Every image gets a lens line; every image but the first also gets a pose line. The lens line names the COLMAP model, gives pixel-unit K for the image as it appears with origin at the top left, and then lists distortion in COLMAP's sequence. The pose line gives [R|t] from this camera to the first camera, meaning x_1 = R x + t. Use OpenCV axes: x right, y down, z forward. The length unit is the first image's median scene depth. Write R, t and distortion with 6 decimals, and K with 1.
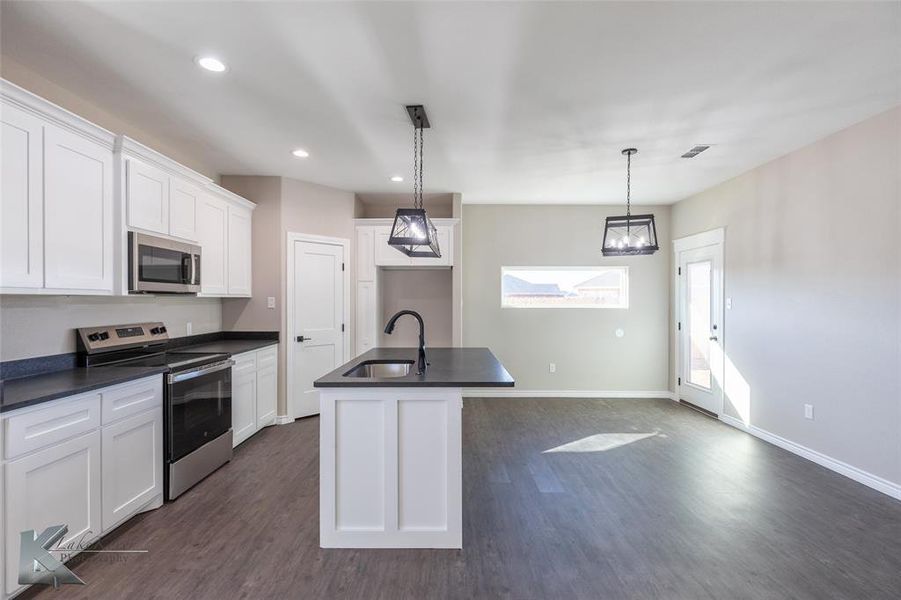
lens RADIAL K [[412.3, 0, 450.5], [0, 412.3, 300.0], [0, 0, 1]] dist [0.000679, 0.000016]
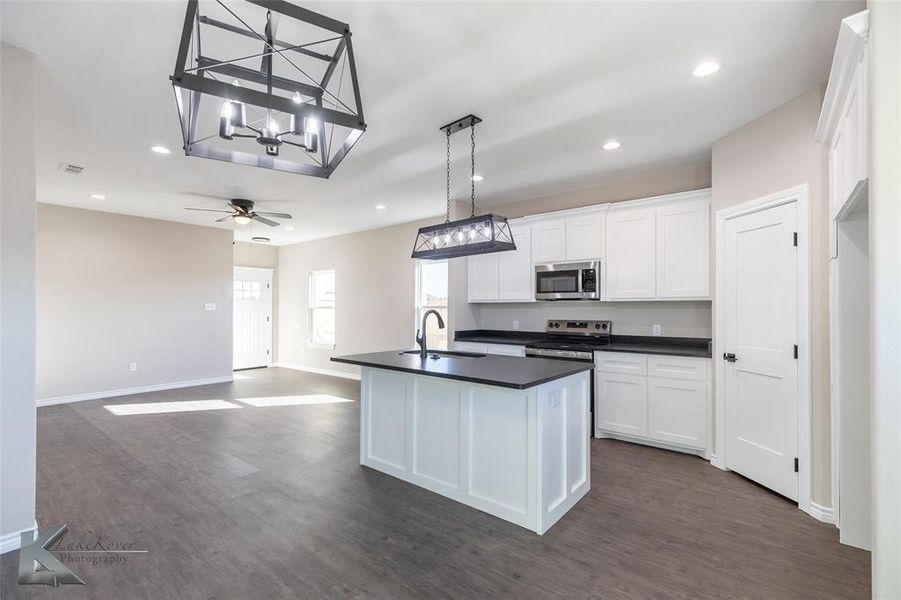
lens RADIAL K [[402.1, 0, 451.6], [0, 402.1, 305.1], [0, 0, 1]] dist [0.002847, 0.000159]
pose [[-0.627186, -0.007532, -0.778833, 0.587968], [0.000784, 0.999947, -0.010302, 0.014853], [0.778869, -0.007072, -0.627147, 1.316495]]
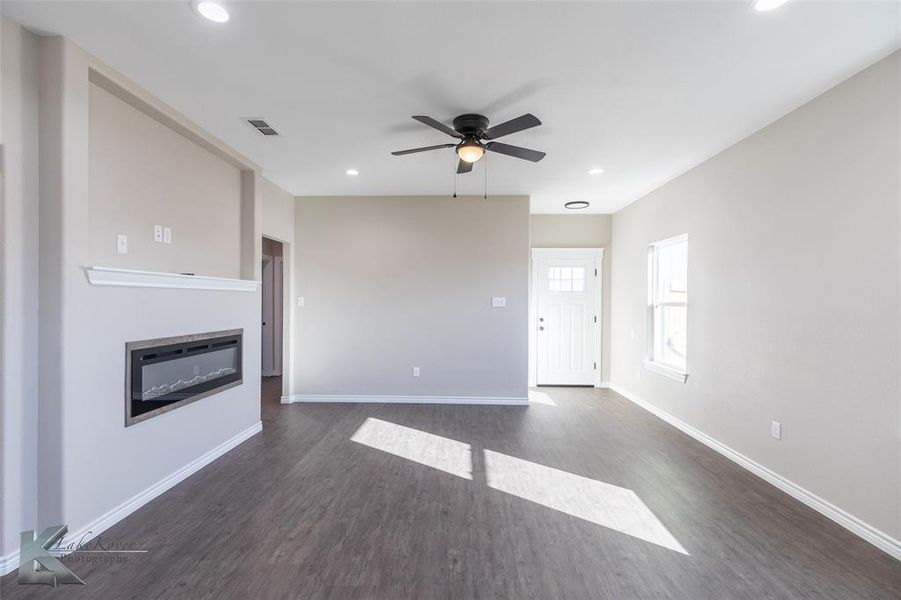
lens RADIAL K [[400.6, 0, 447.0], [0, 400.6, 301.1], [0, 0, 1]] dist [-0.000372, -0.000180]
pose [[-0.999080, -0.008168, 0.042112, -0.041795], [-0.008194, 0.999966, -0.000435, 0.001654], [-0.042107, -0.000780, -0.999113, 0.670335]]
